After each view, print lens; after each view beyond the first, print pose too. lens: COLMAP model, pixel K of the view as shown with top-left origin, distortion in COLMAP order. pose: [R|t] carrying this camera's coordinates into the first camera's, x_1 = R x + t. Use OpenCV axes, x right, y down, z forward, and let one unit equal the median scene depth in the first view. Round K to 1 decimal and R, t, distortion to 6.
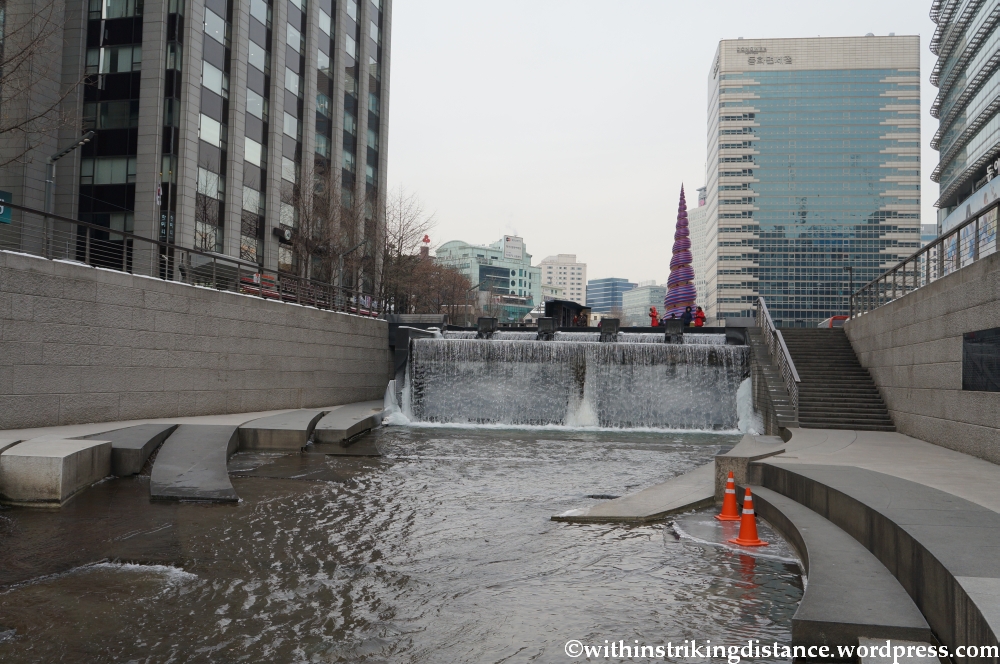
lens RADIAL K [[893.6, 0, 499.8], [0, 893.6, 332.5], [0, 0, 1]] dist [-0.006417, -0.003100]
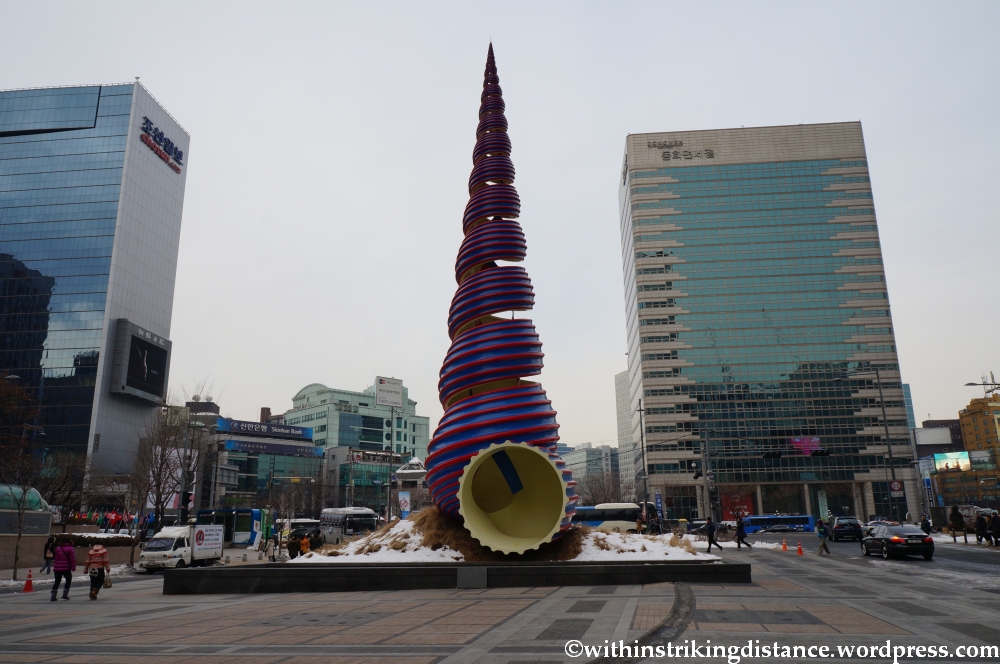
lens RADIAL K [[777.4, 0, 499.2], [0, 777.4, 332.1], [0, 0, 1]] dist [-0.010086, 0.000198]
pose [[0.998424, -0.026791, 0.049304, 0.086206], [0.036605, 0.976926, -0.210419, 0.002516], [-0.042529, 0.211892, 0.976367, 0.332607]]
